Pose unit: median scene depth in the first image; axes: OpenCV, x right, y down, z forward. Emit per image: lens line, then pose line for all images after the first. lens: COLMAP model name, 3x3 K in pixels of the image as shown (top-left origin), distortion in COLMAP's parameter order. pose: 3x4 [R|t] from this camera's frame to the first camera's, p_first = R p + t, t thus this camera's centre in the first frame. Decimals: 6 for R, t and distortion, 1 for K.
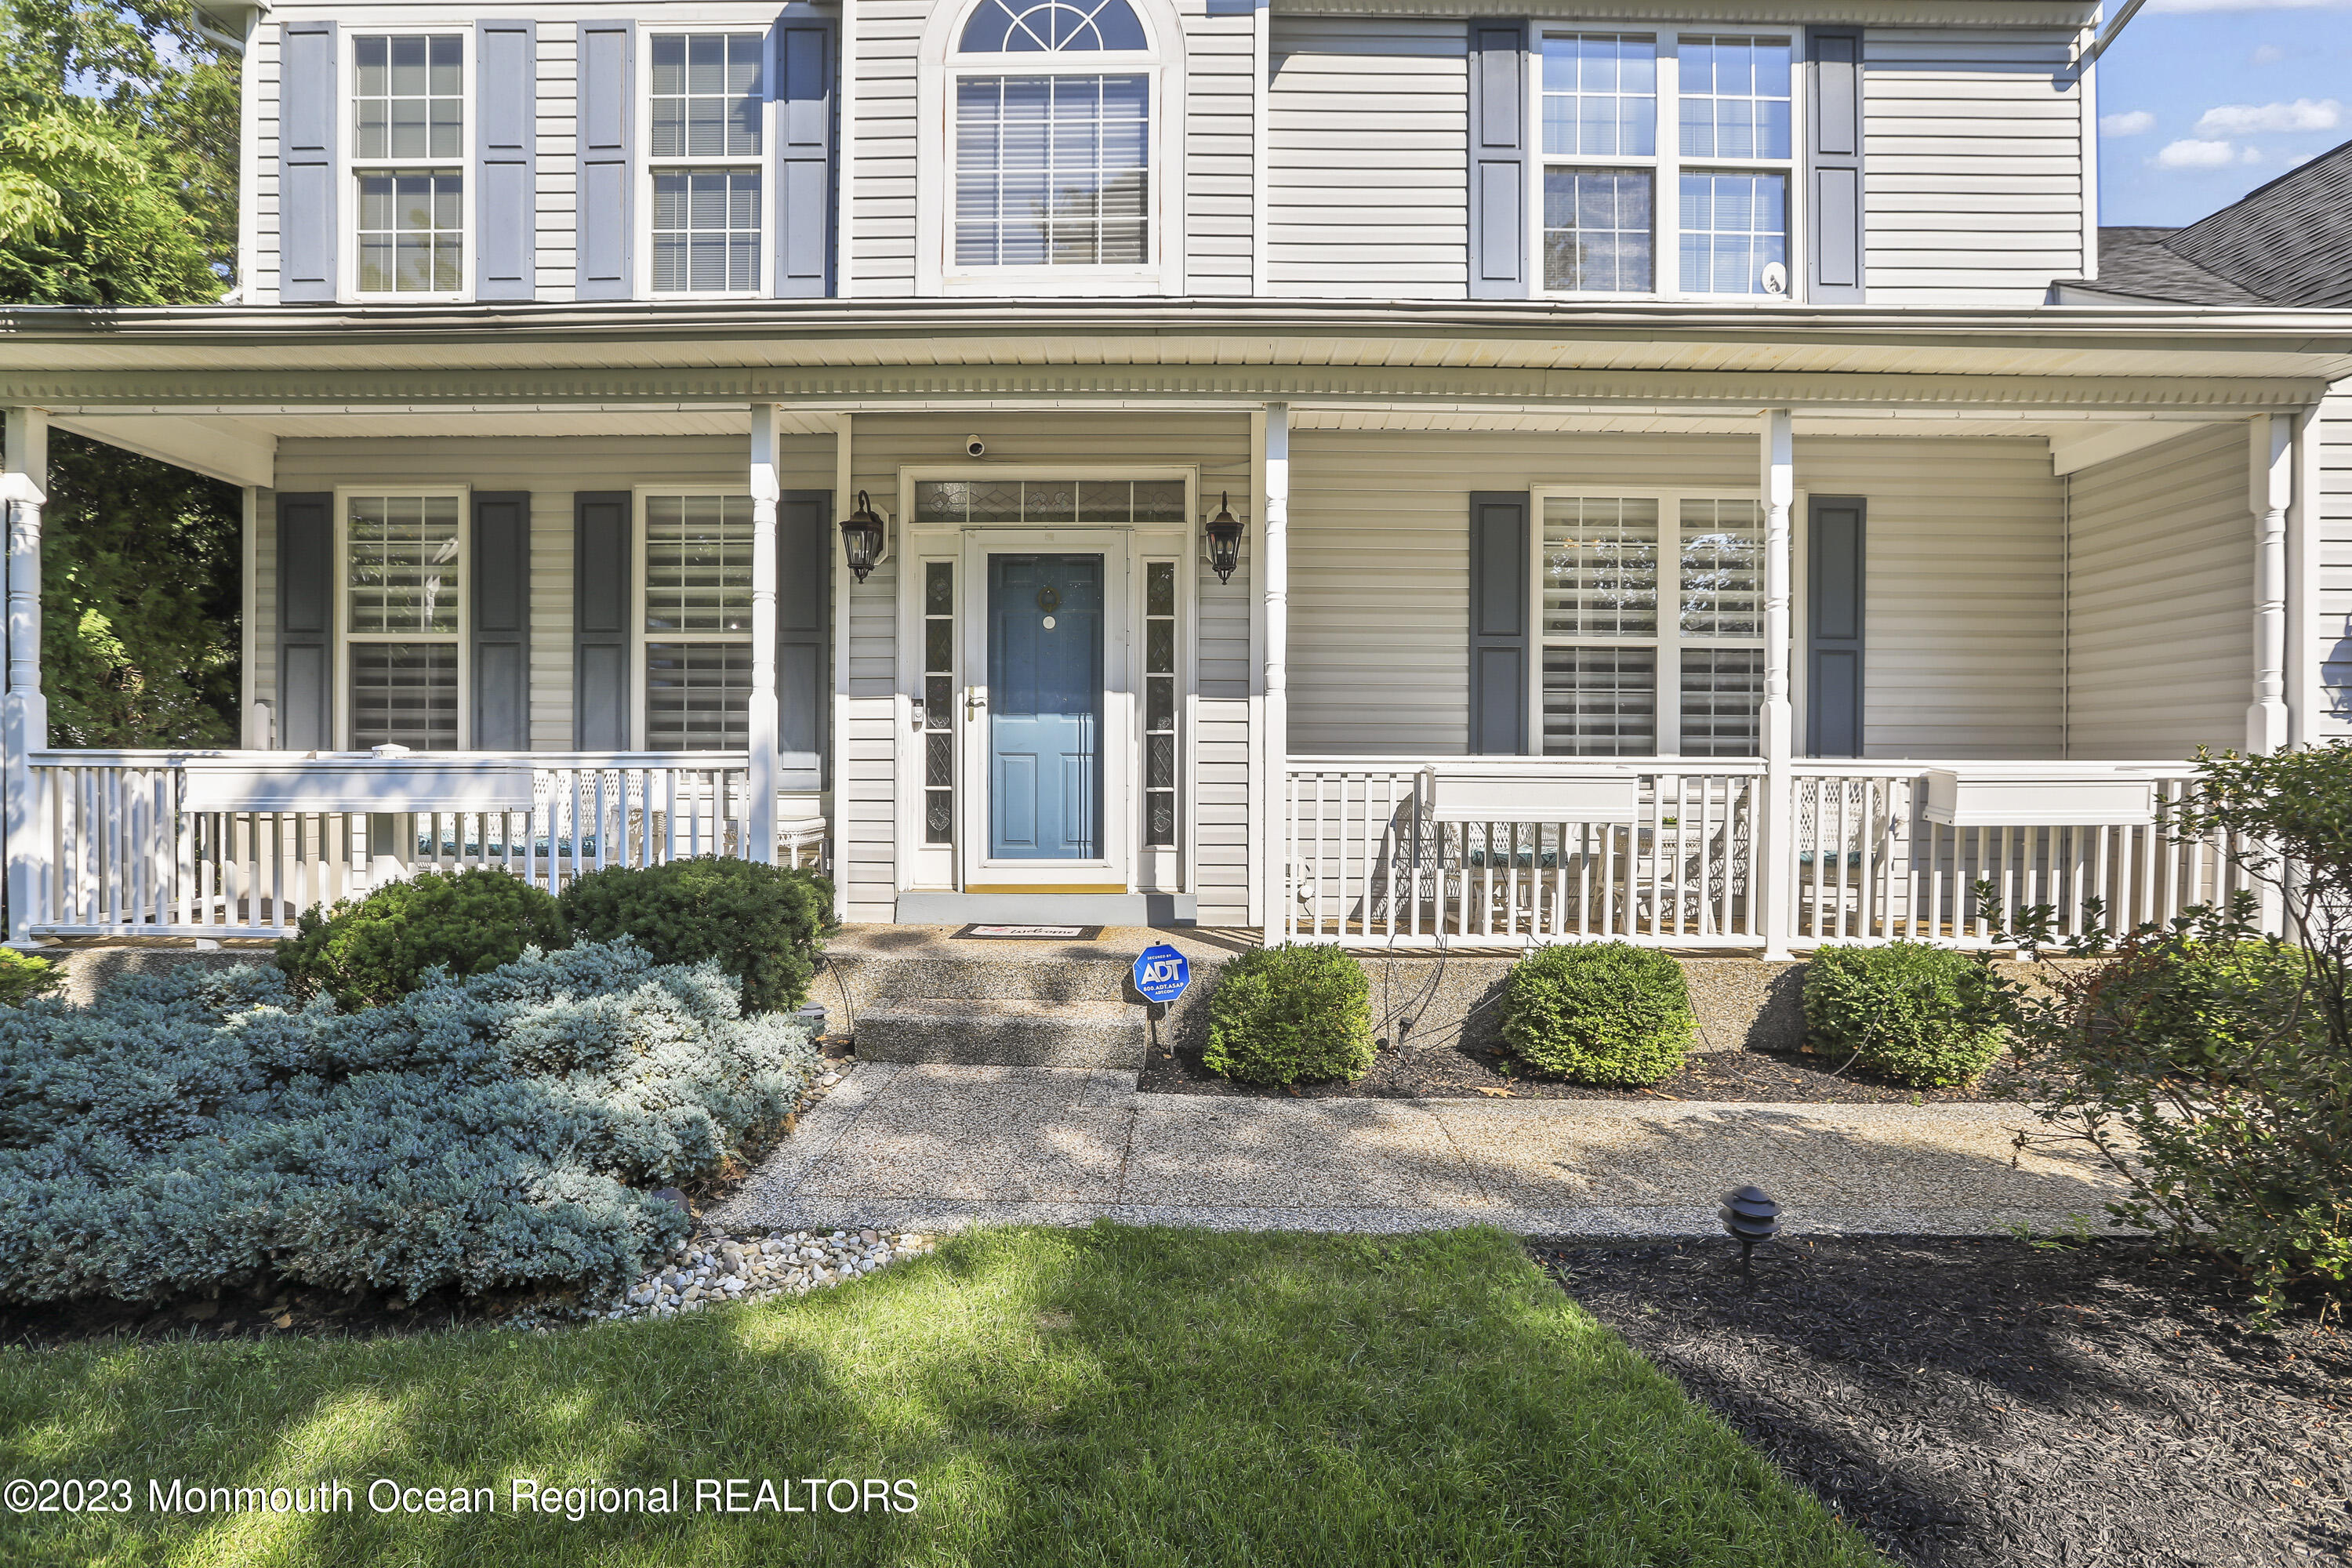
lens RADIAL K [[1058.6, 0, 1174.8], [0, 1058.6, 758.9], [0, 0, 1]] dist [-0.048902, 0.023584]
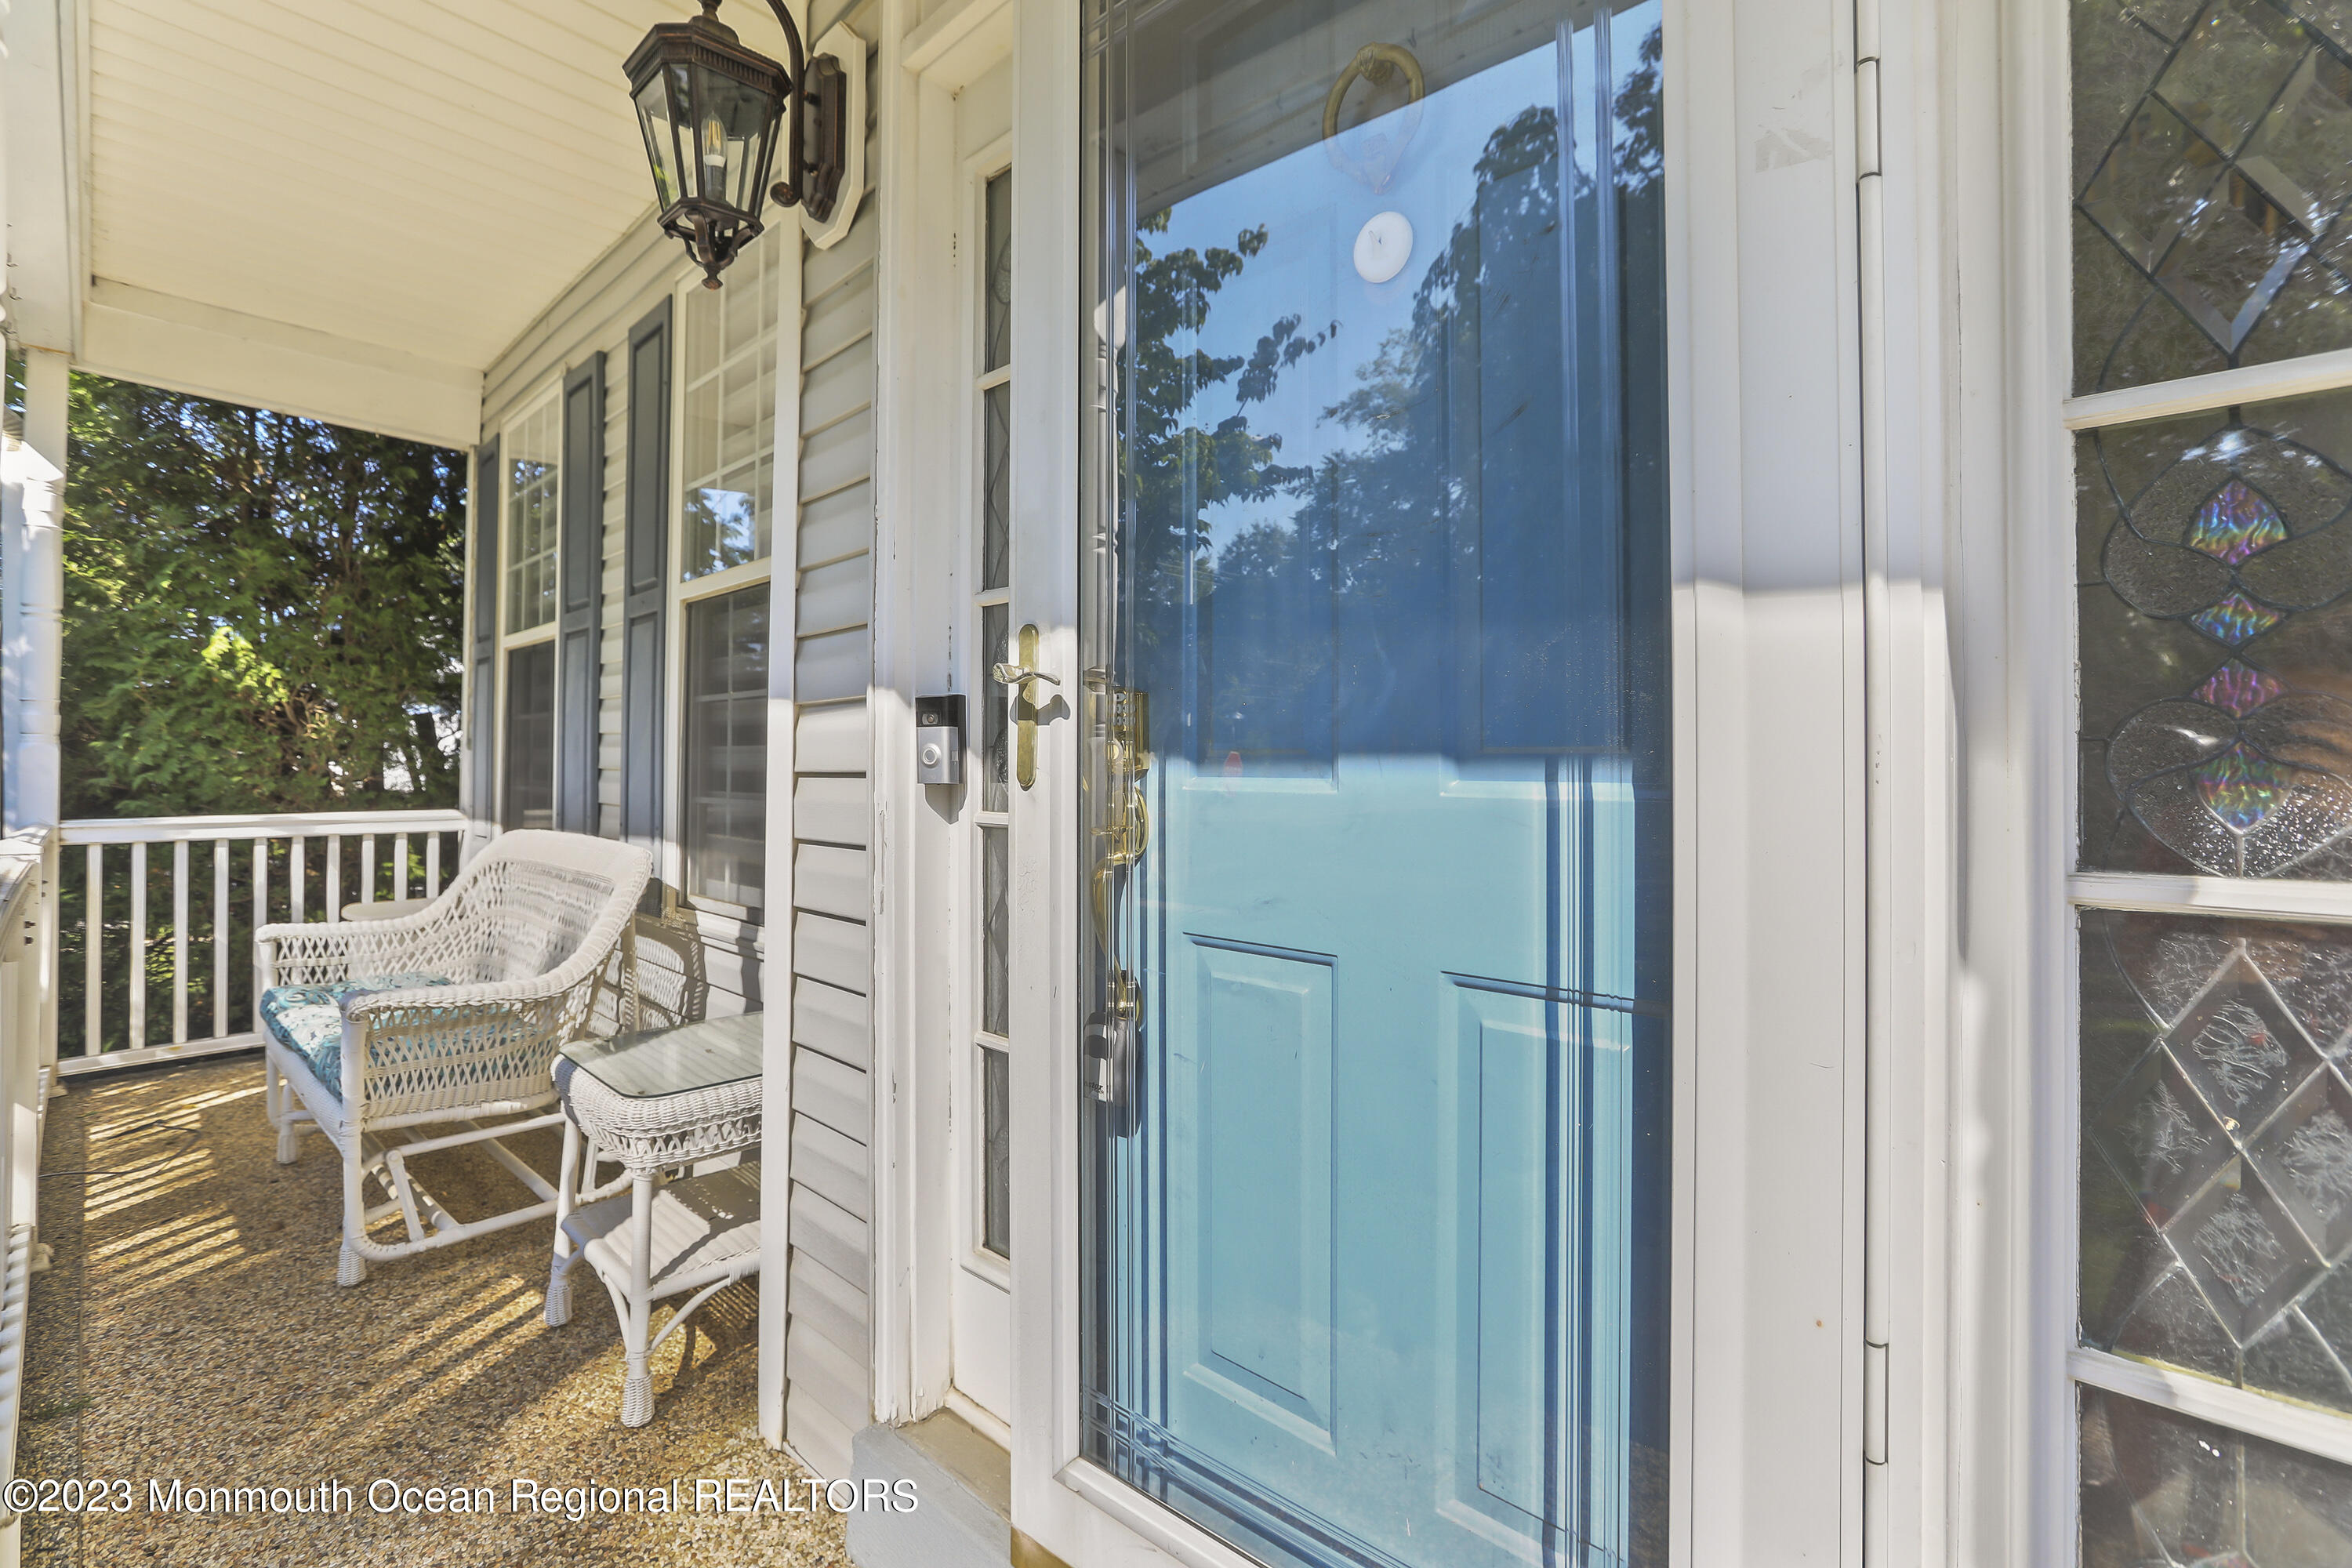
lens RADIAL K [[1058.6, 0, 1174.8], [0, 1058.6, 758.9], [0, 0, 1]] dist [-0.048902, 0.023584]
pose [[0.734203, -0.005009, -0.678912, -0.022484], [-0.001030, 0.999963, -0.008491, -0.039924], [0.678930, 0.006934, 0.734171, 0.841838]]
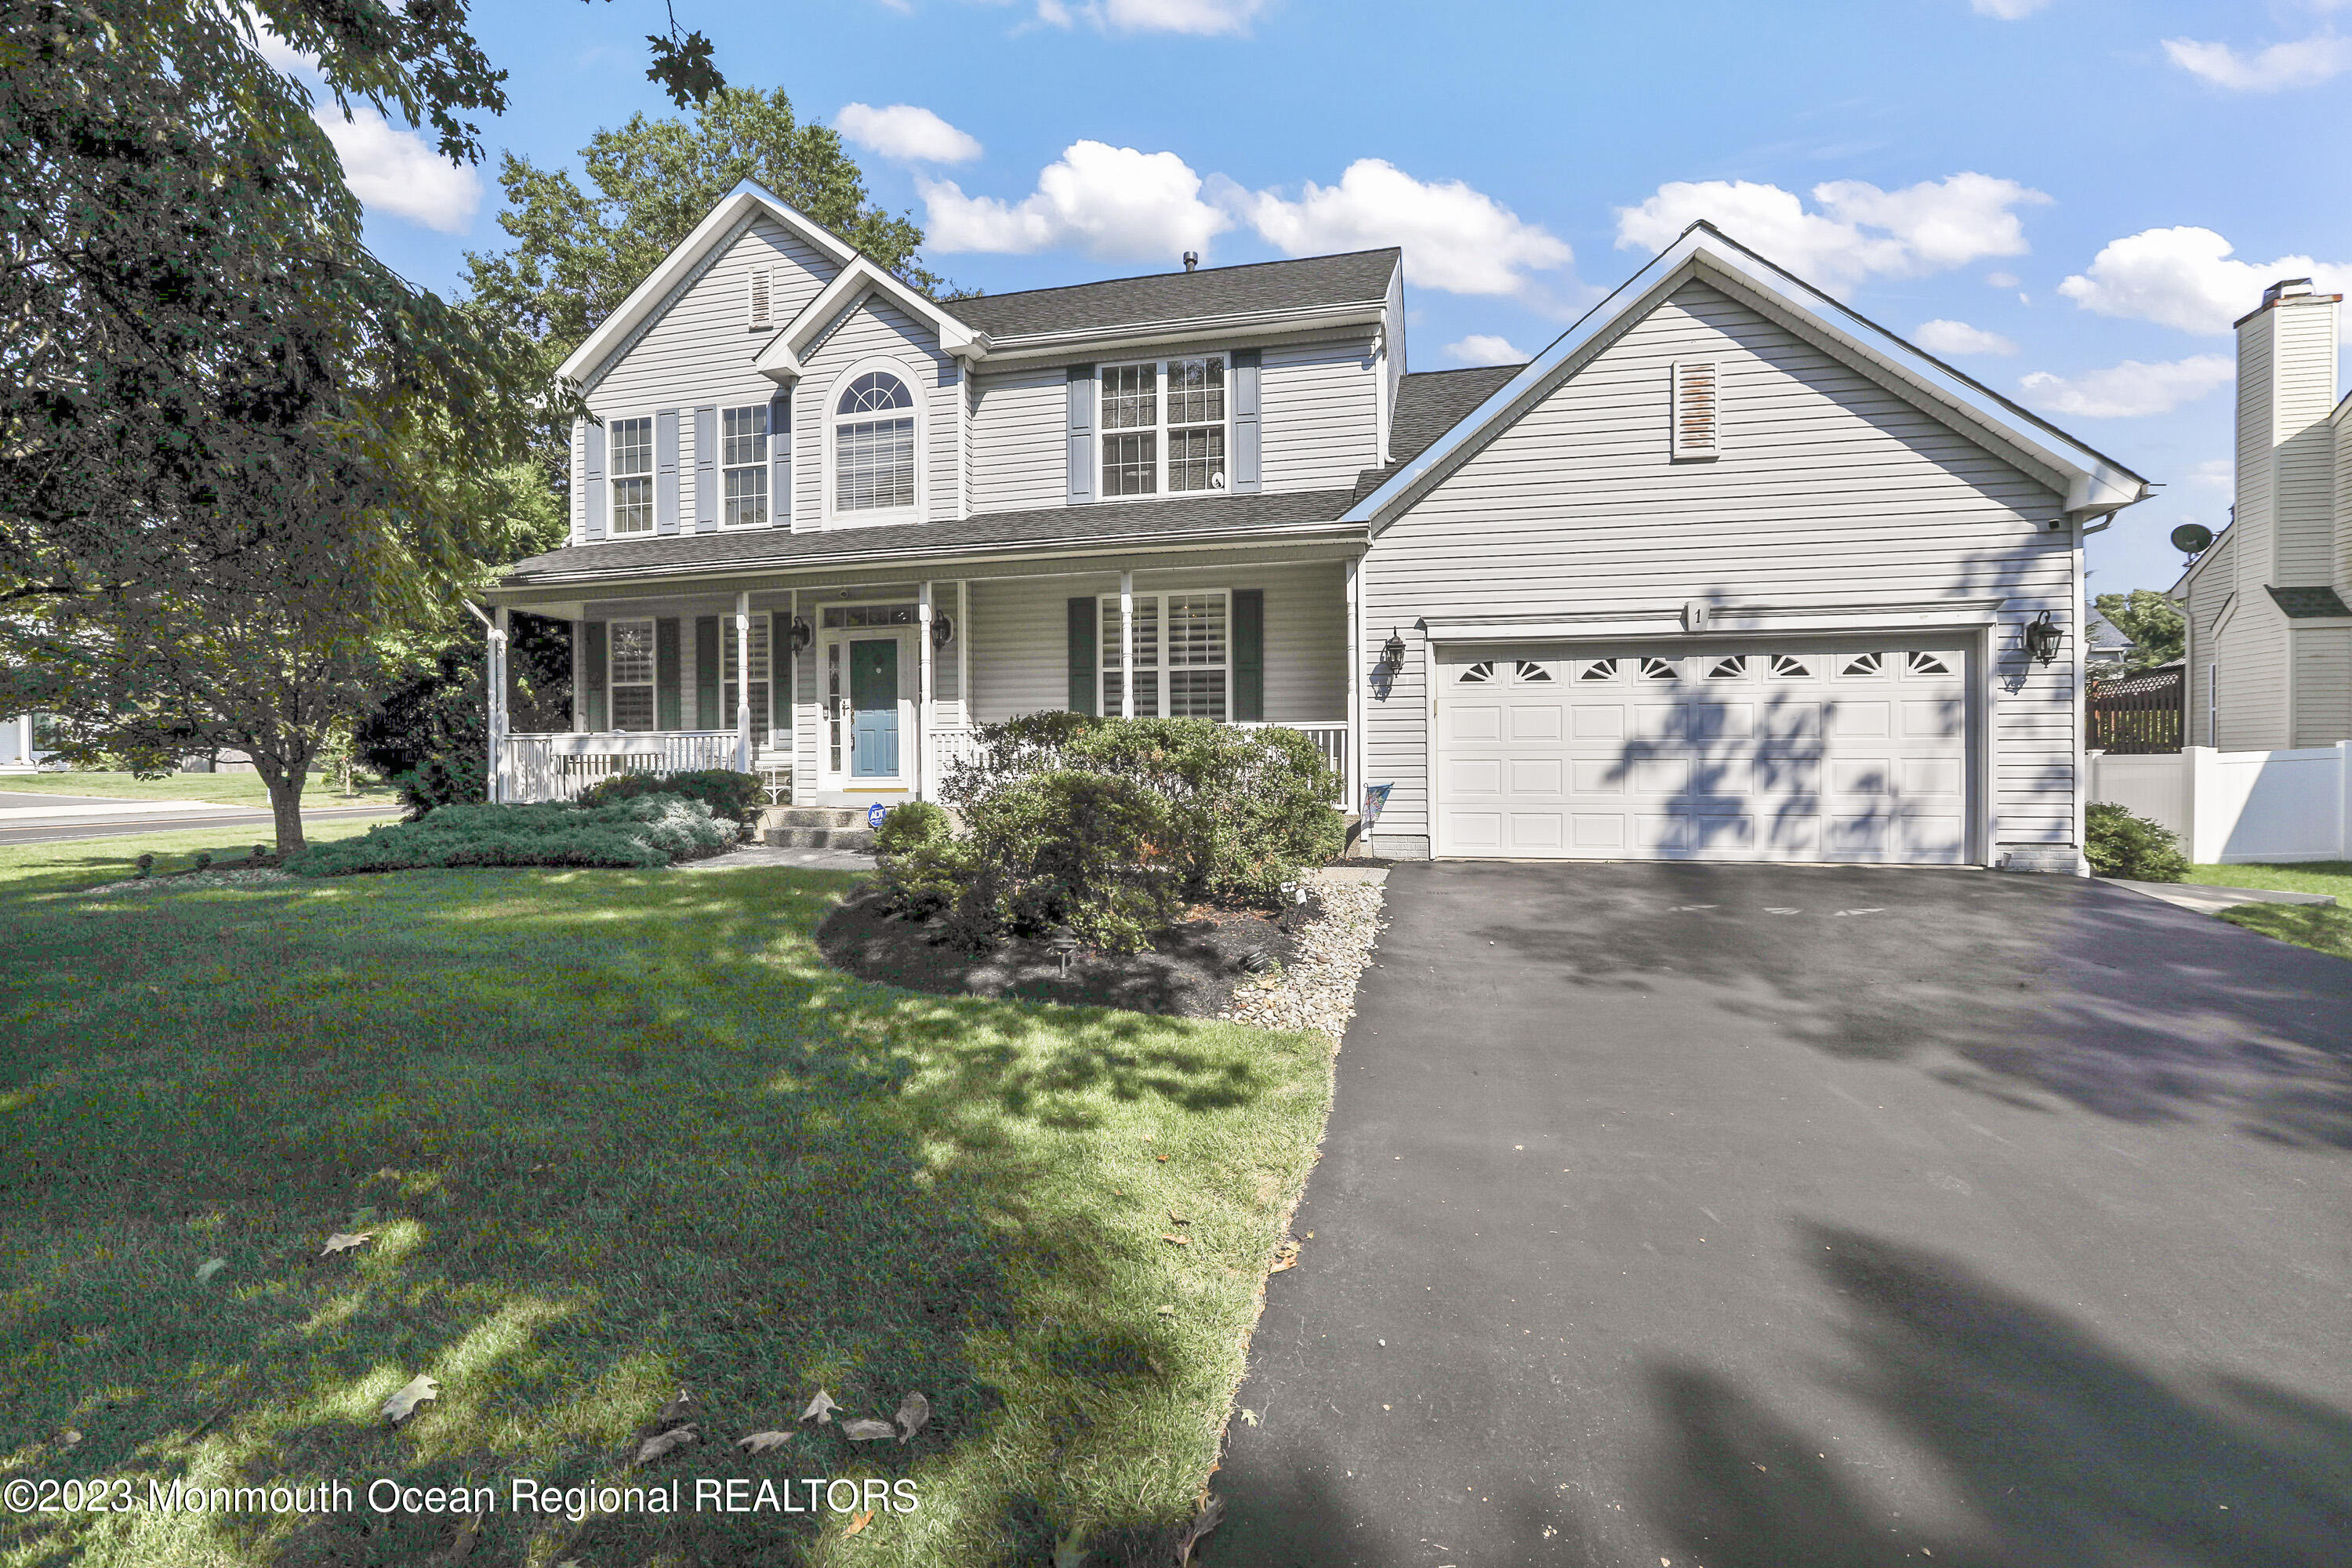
lens RADIAL K [[1058.6, 0, 1174.8], [0, 1058.6, 758.9], [0, 0, 1]] dist [-0.048902, 0.023584]
pose [[0.971211, -0.011010, -0.237966, 1.006230], [0.012530, 0.999910, 0.004874, 0.054303], [0.237891, -0.007715, 0.971261, -0.999068]]
